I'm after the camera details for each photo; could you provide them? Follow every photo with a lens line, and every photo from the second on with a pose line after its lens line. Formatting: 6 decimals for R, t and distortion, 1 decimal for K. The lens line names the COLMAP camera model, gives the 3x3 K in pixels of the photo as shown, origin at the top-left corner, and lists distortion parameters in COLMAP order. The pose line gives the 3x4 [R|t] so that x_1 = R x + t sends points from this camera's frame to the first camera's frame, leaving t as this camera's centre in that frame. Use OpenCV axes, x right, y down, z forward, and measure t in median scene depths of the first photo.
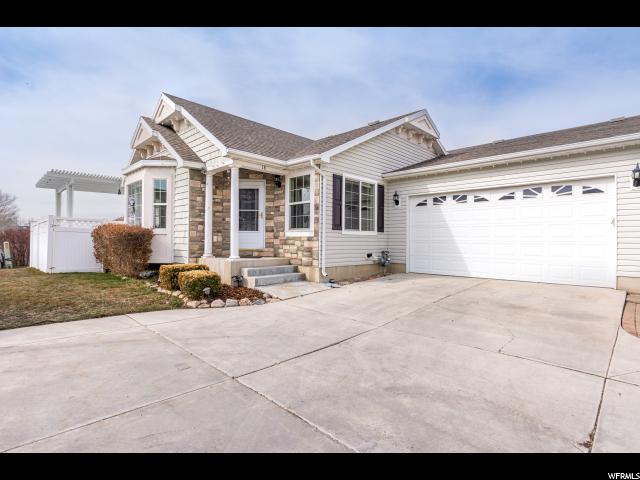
lens RADIAL K [[322.7, 0, 320.0], [0, 322.7, 240.0], [0, 0, 1]] dist [-0.000395, -0.000810]
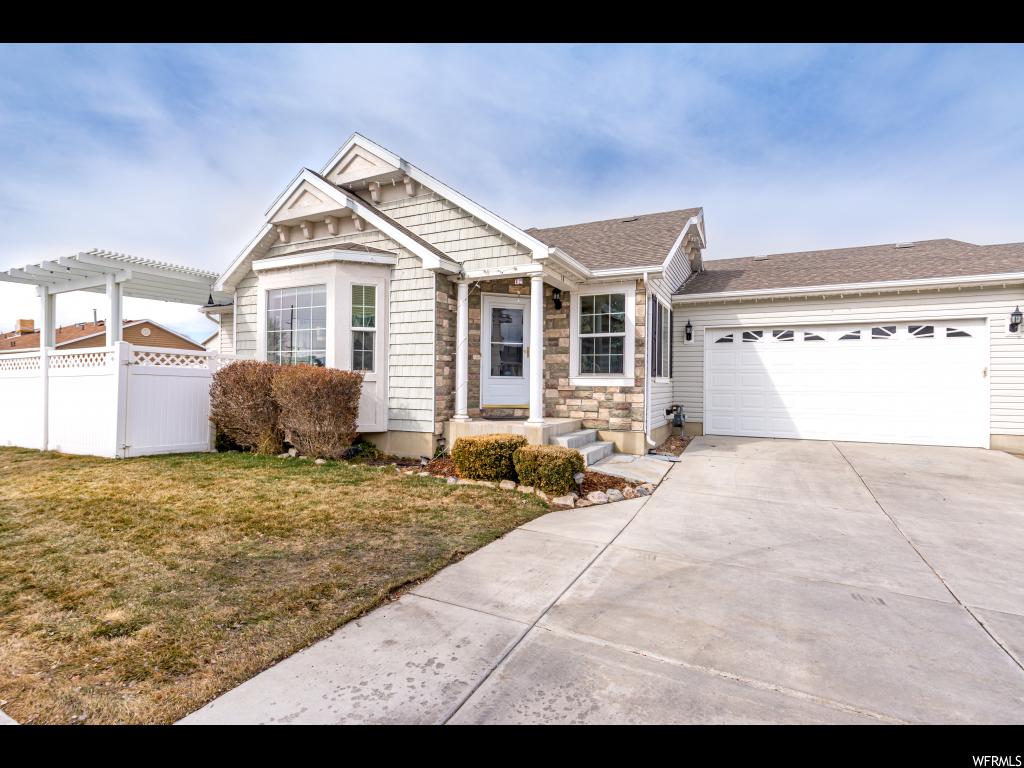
lens RADIAL K [[493.1, 0, 512.0], [0, 493.1, 384.0], [0, 0, 1]] dist [-0.003946, -0.000159]
pose [[0.954563, 0.000563, 0.298010, -0.537277], [-0.002966, 0.999967, 0.007613, -0.022290], [-0.297995, -0.008151, 0.954532, 0.093777]]
